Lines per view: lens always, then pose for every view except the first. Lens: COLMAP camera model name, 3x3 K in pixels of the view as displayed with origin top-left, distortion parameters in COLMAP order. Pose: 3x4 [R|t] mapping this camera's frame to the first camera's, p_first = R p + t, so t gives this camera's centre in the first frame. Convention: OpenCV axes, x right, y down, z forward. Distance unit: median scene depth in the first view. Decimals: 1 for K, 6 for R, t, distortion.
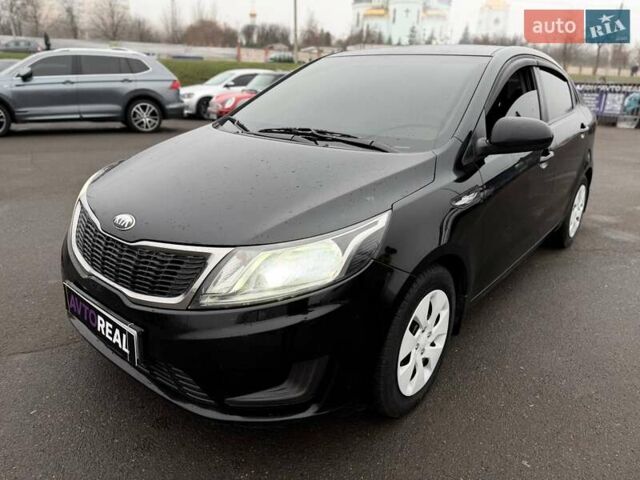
lens RADIAL K [[447.7, 0, 320.0], [0, 447.7, 240.0], [0, 0, 1]] dist [0.042607, -0.000250]
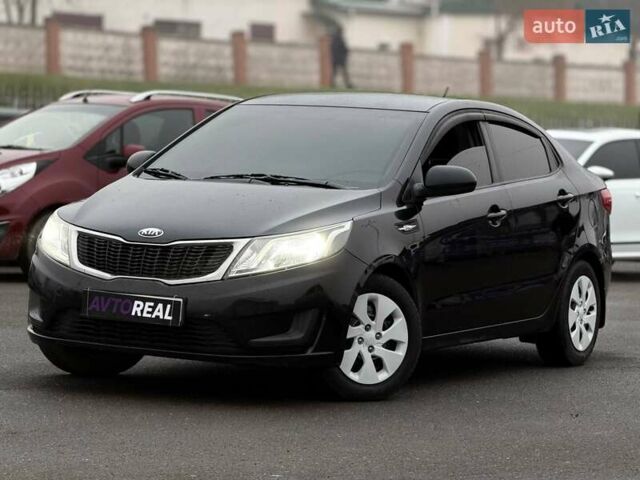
lens RADIAL K [[2433.4, 0, 320.0], [0, 2433.4, 240.0], [0, 0, 1]] dist [0.245316, -0.701348]
pose [[0.975869, 0.007023, 0.218242, -1.554032], [0.055429, 0.958776, -0.278705, 2.046646], [-0.211203, 0.284077, 0.935251, -5.903066]]
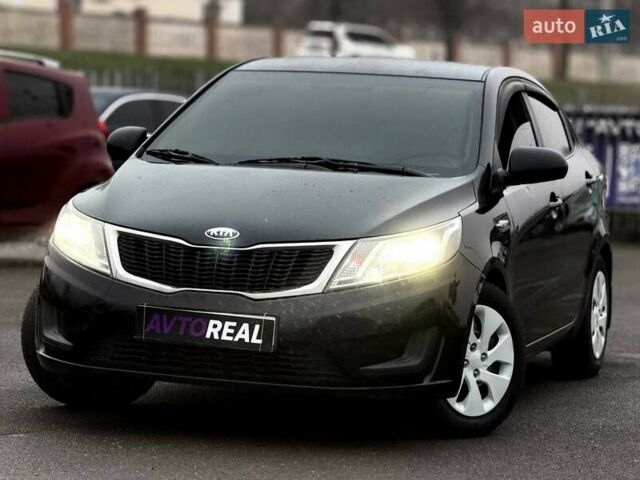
lens RADIAL K [[2433.4, 0, 320.0], [0, 2433.4, 240.0], [0, 0, 1]] dist [0.245316, -0.701348]
pose [[0.914588, -0.003506, 0.404373, -2.596700], [0.111528, 0.963367, -0.243896, 1.420955], [-0.388704, 0.268163, 0.881474, -4.184197]]
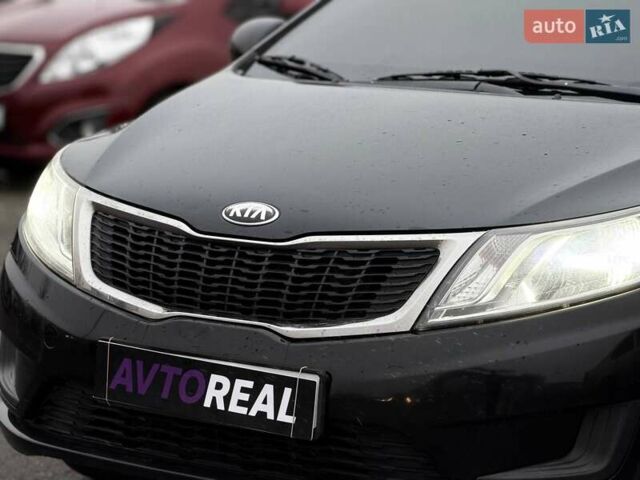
lens RADIAL K [[2433.4, 0, 320.0], [0, 2433.4, 240.0], [0, 0, 1]] dist [0.245316, -0.701348]
pose [[0.990541, 0.000765, 0.137212, -0.799578], [0.029963, 0.974646, -0.221739, 0.700470], [-0.133903, 0.223753, 0.965404, -2.036540]]
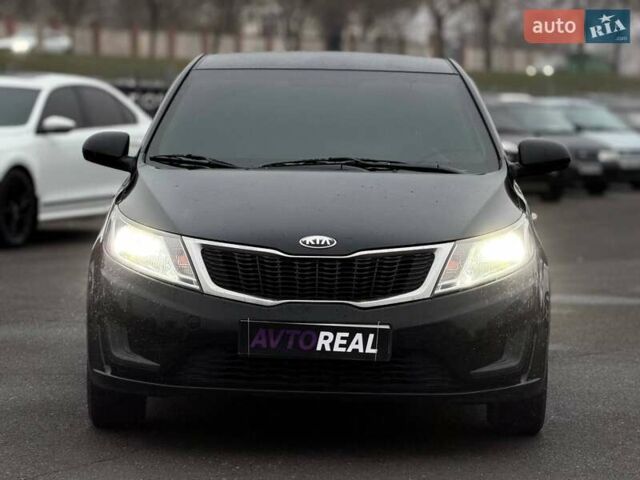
lens RADIAL K [[2433.4, 0, 320.0], [0, 2433.4, 240.0], [0, 0, 1]] dist [0.245316, -0.701348]
pose [[0.774515, -0.049225, 0.630637, -4.022314], [0.213241, 0.958929, -0.187041, 1.014040], [-0.595529, 0.279344, 0.753201, -3.228780]]
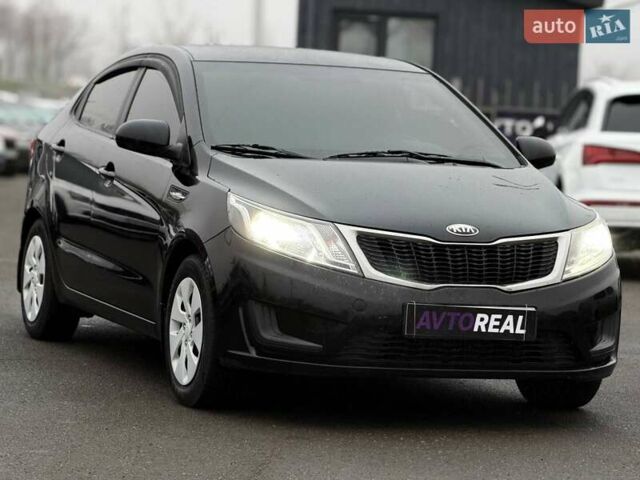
lens RADIAL K [[2433.4, 0, 320.0], [0, 2433.4, 240.0], [0, 0, 1]] dist [0.245316, -0.701348]
pose [[0.502485, -0.046483, 0.863335, -5.858569], [0.257115, 0.961411, -0.097885, 0.483131], [-0.825470, 0.271162, 0.495046, -1.654342]]
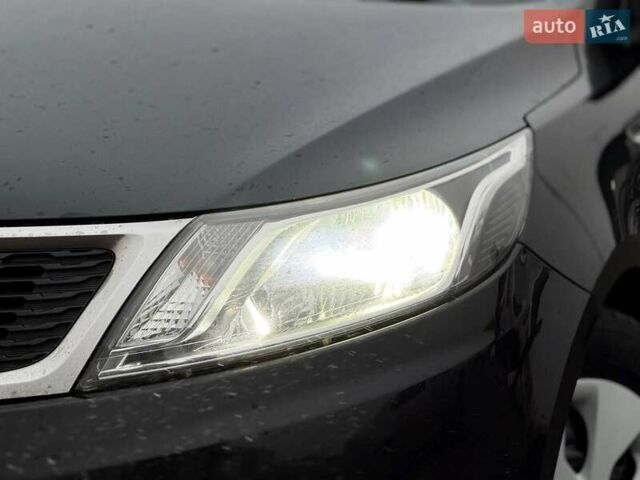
lens RADIAL K [[2433.4, 0, 320.0], [0, 2433.4, 240.0], [0, 0, 1]] dist [0.245316, -0.701348]
pose [[0.934163, -0.033000, 0.355318, -0.732675], [0.094309, 0.983143, -0.156638, 0.328031], [-0.344159, 0.179835, 0.921528, -0.824713]]
